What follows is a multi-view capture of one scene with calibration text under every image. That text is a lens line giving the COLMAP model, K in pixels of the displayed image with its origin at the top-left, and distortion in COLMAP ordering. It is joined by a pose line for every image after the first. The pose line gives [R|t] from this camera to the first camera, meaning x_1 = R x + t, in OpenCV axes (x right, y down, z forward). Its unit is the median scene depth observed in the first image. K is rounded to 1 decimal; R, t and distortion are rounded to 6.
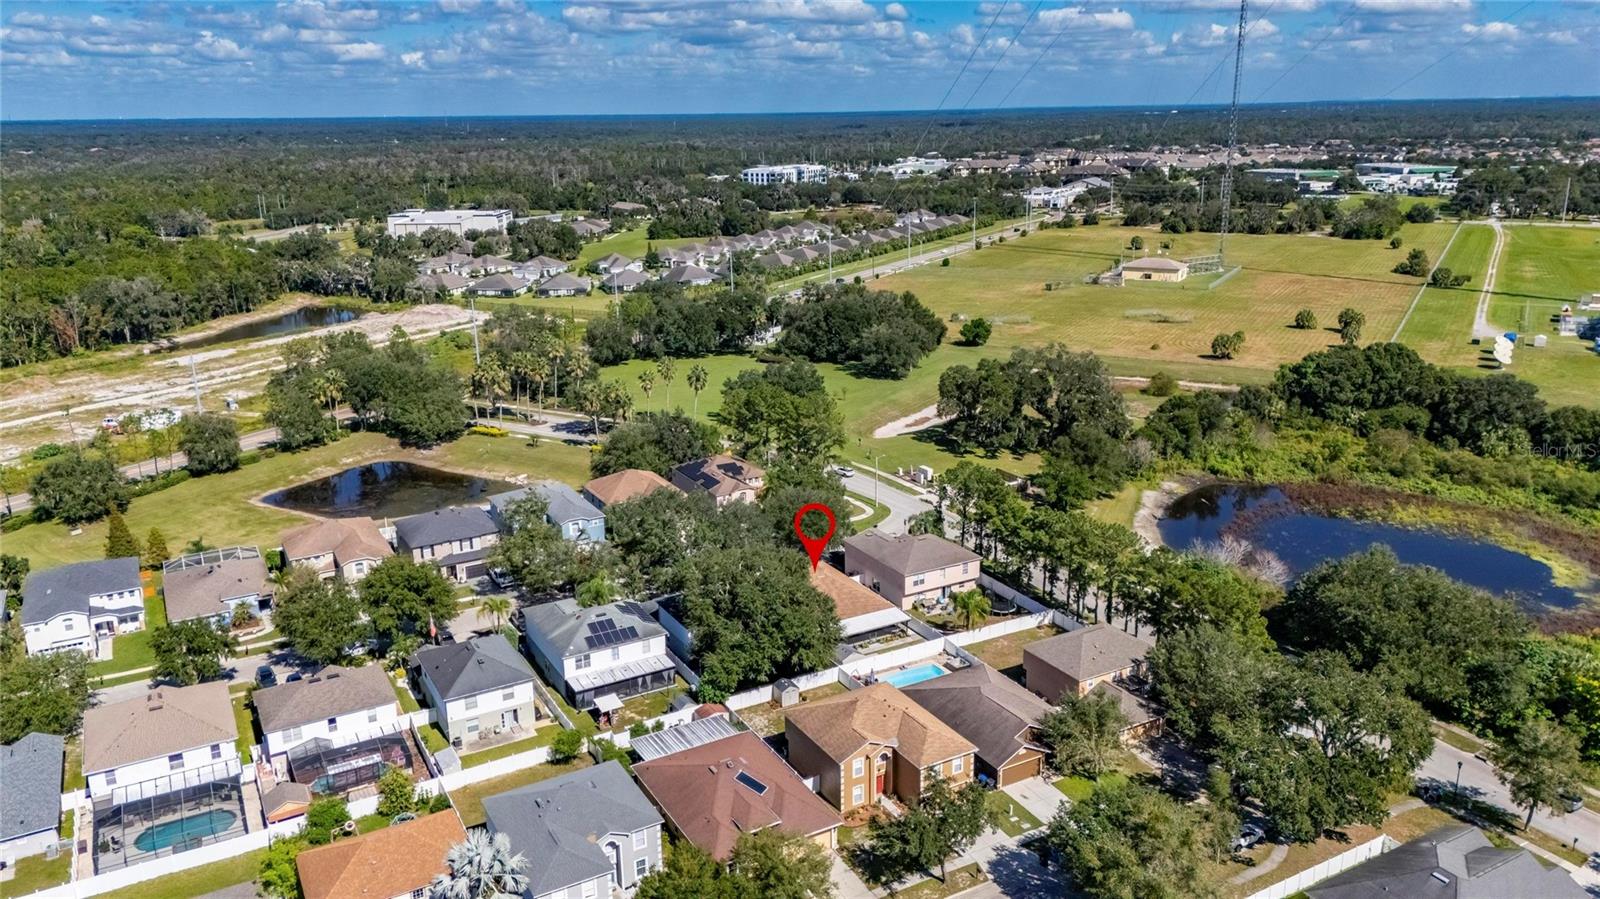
lens RADIAL K [[1177.5, 0, 800.0], [0, 1177.5, 449.5], [0, 0, 1]] dist [0.067091, -0.057994]
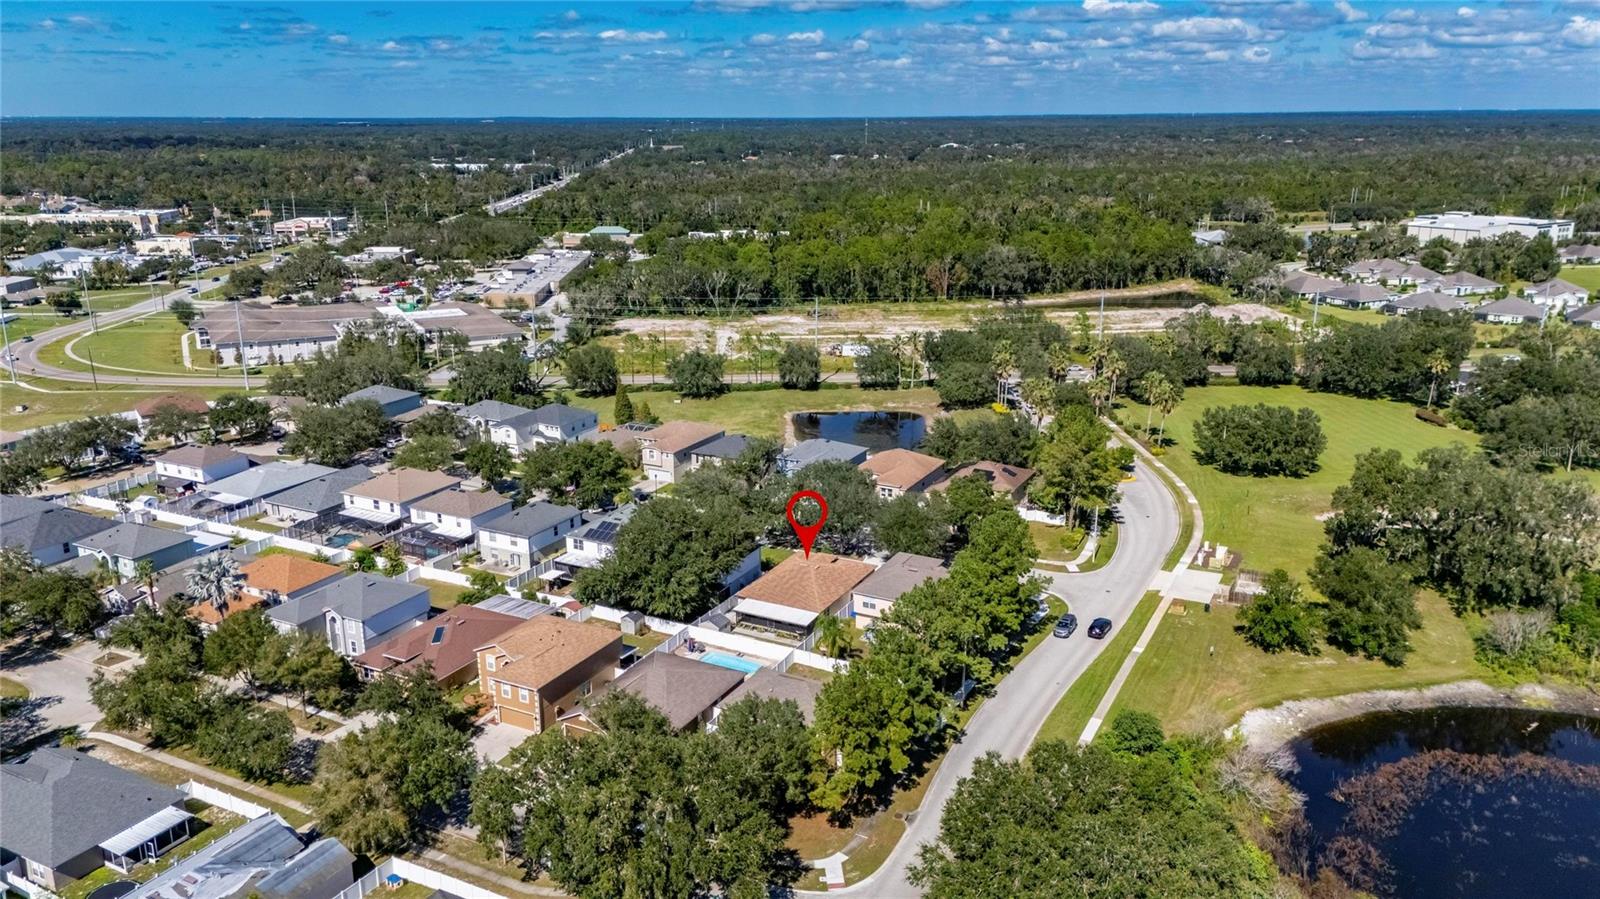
lens RADIAL K [[1177.5, 0, 800.0], [0, 1177.5, 449.5], [0, 0, 1]] dist [0.067091, -0.057994]
pose [[0.543180, 0.242297, -0.803896, 0.569885], [-0.236328, 0.962866, 0.130528, -0.085961], [0.805670, 0.119083, 0.580271, 0.263991]]
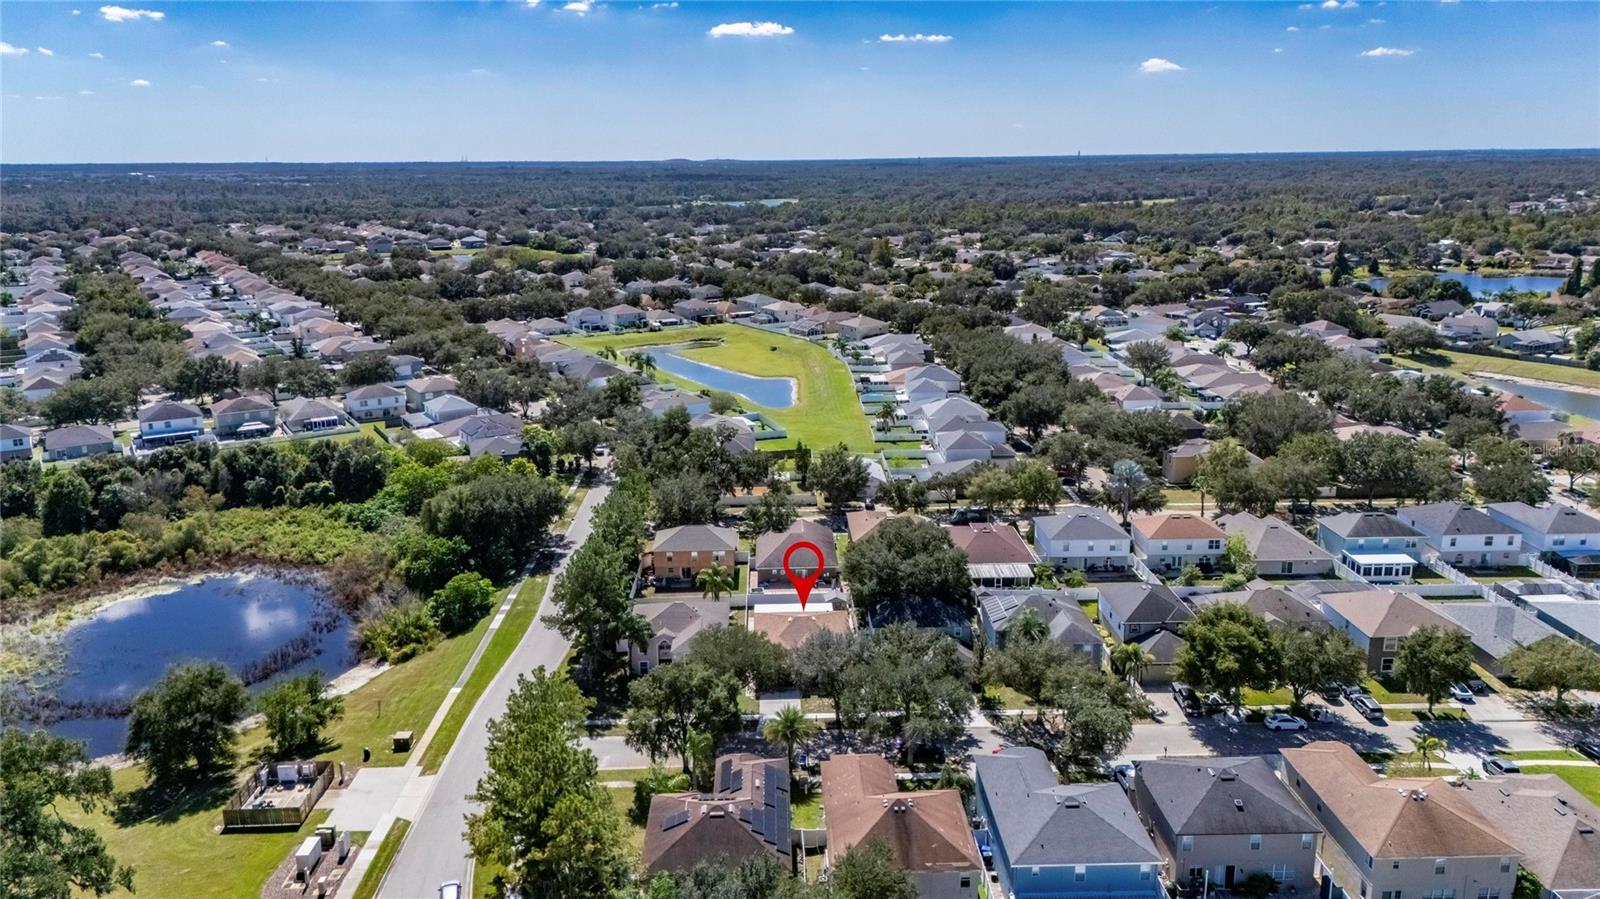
lens RADIAL K [[1177.5, 0, 800.0], [0, 1177.5, 449.5], [0, 0, 1]] dist [0.067091, -0.057994]
pose [[-0.884420, -0.083342, 0.459191, -0.295294], [0.155591, 0.874978, 0.458481, -0.326197], [-0.439993, 0.476935, -0.760880, 1.169200]]
